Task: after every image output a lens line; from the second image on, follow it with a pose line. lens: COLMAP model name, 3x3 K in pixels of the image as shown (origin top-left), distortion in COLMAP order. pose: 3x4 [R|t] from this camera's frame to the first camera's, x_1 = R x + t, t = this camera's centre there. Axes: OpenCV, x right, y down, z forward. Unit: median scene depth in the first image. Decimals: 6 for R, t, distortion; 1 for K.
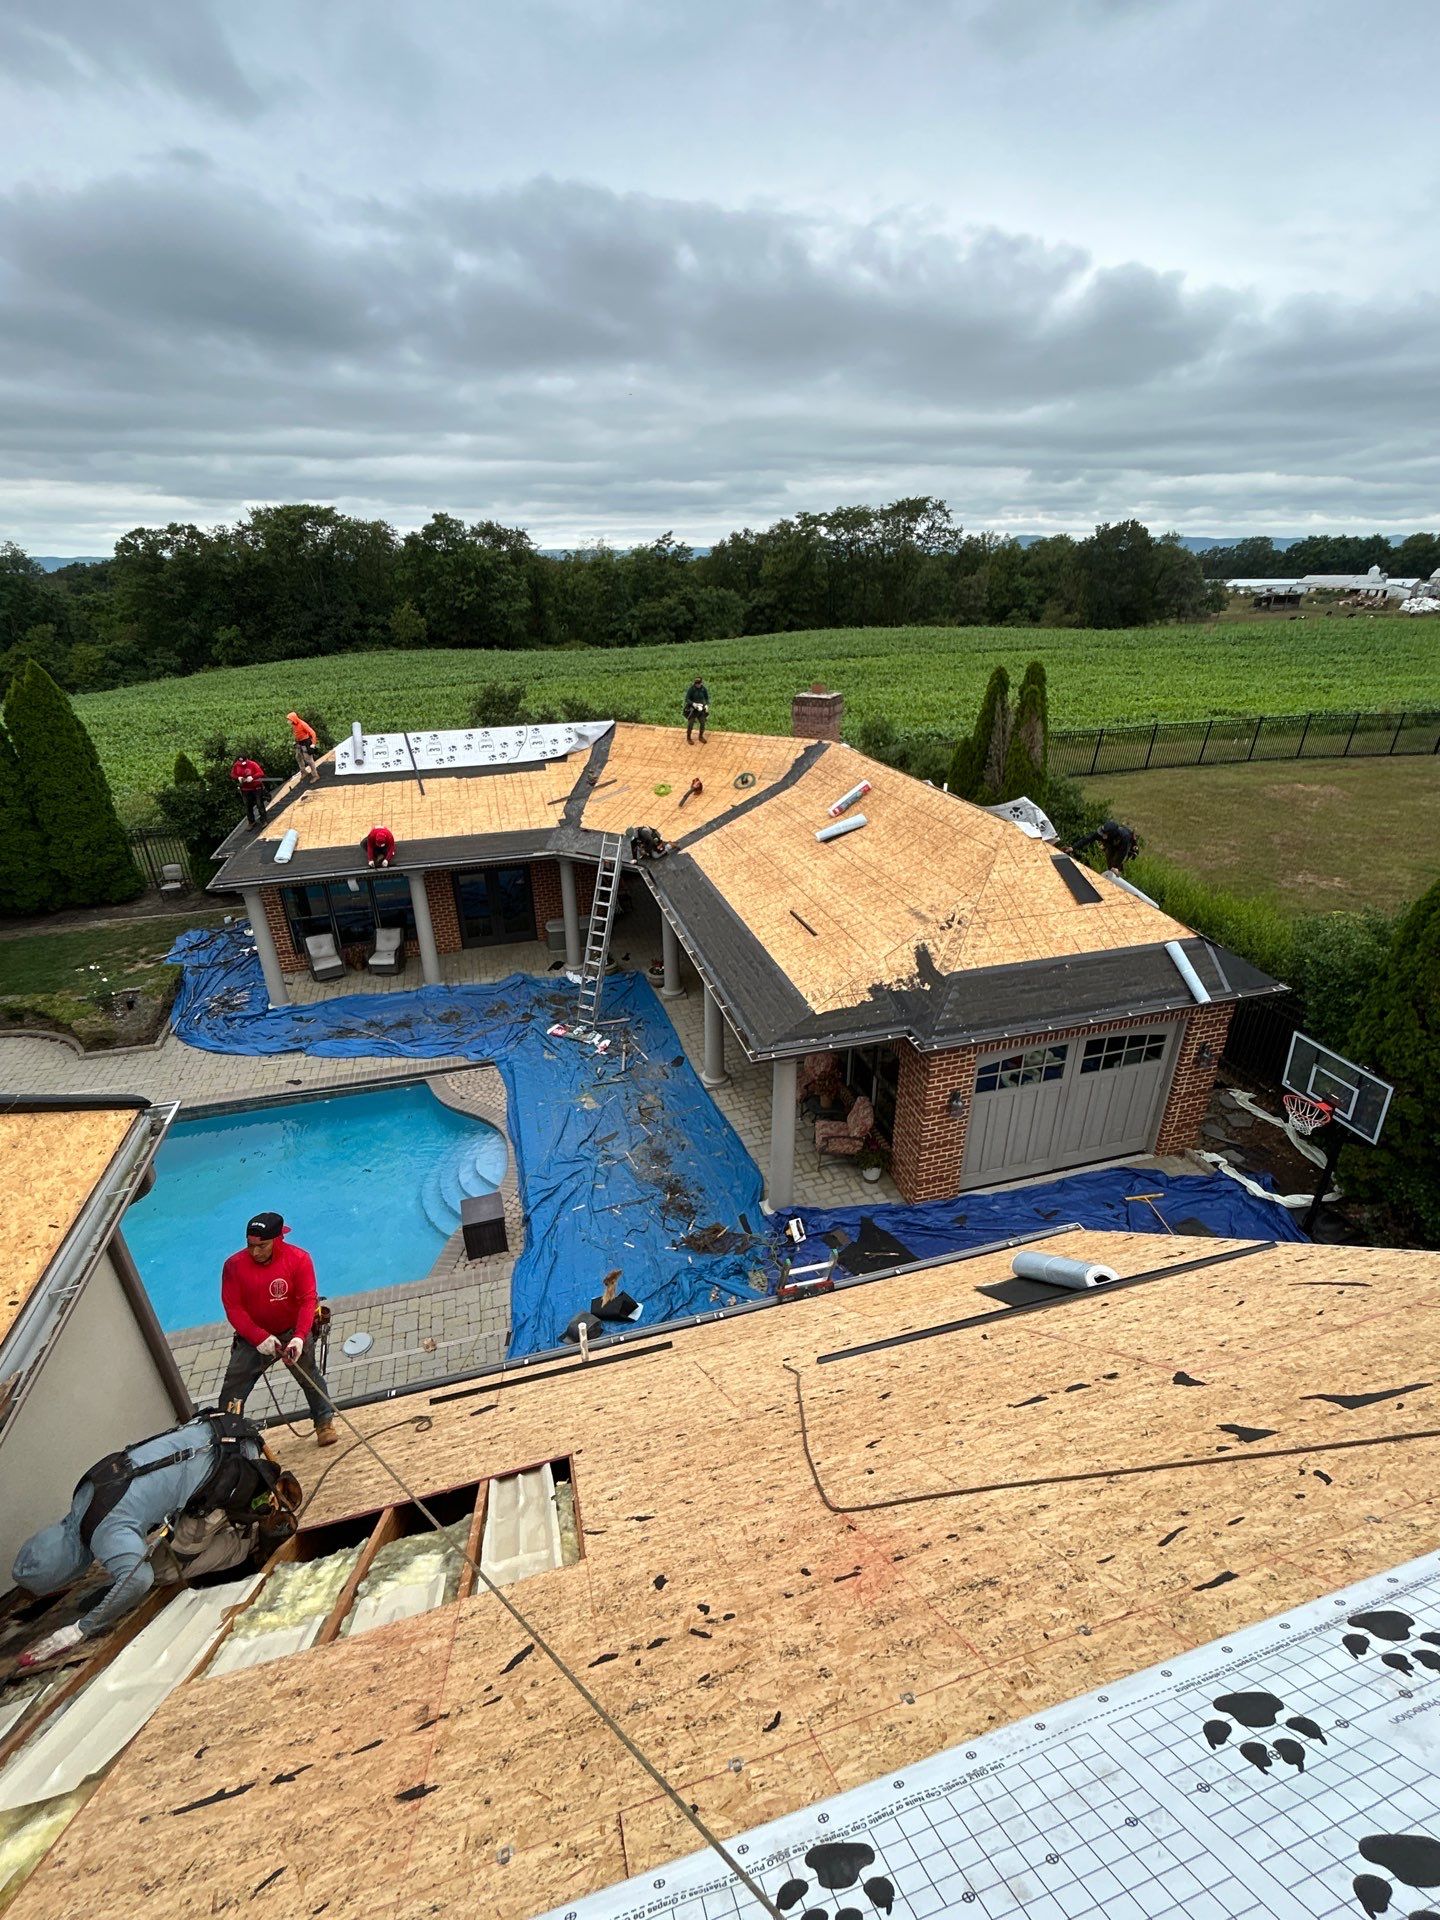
lens RADIAL K [[821.4, 0, 707.3], [0, 821.4, 931.2], [0, 0, 1]] dist [-0.009494, 0.001833]
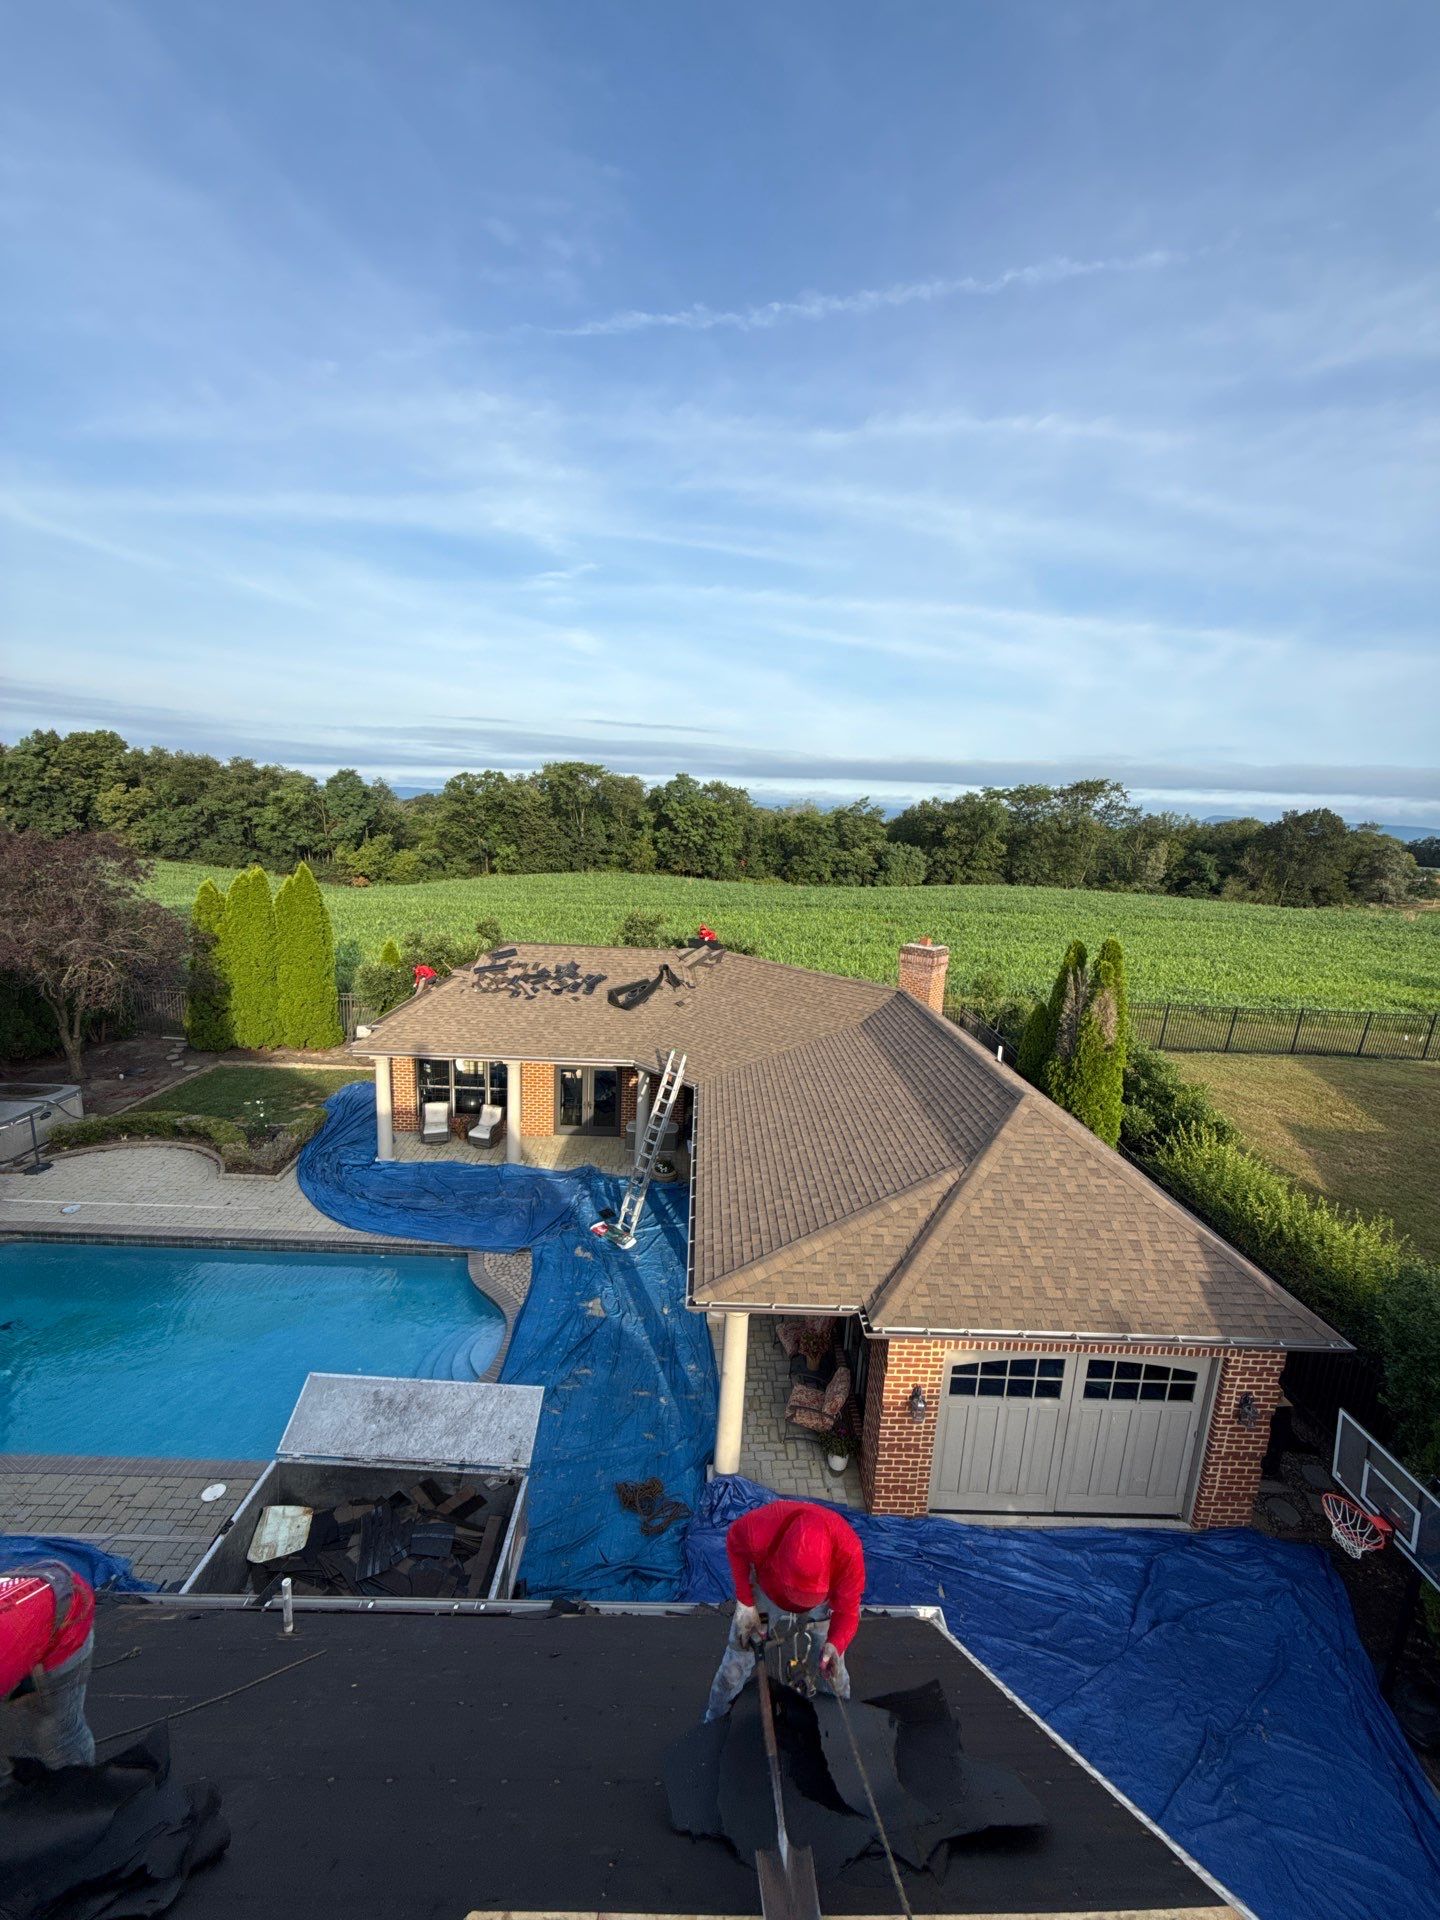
lens RADIAL K [[737.7, 0, 717.2], [0, 737.7, 946.6], [0, 0, 1]] dist [-0.002658, -0.000546]
pose [[0.966456, 0.100760, -0.236241, 0.140045], [-0.155519, 0.961614, -0.226083, -0.034368], [0.204392, 0.255239, 0.945028, 0.032659]]
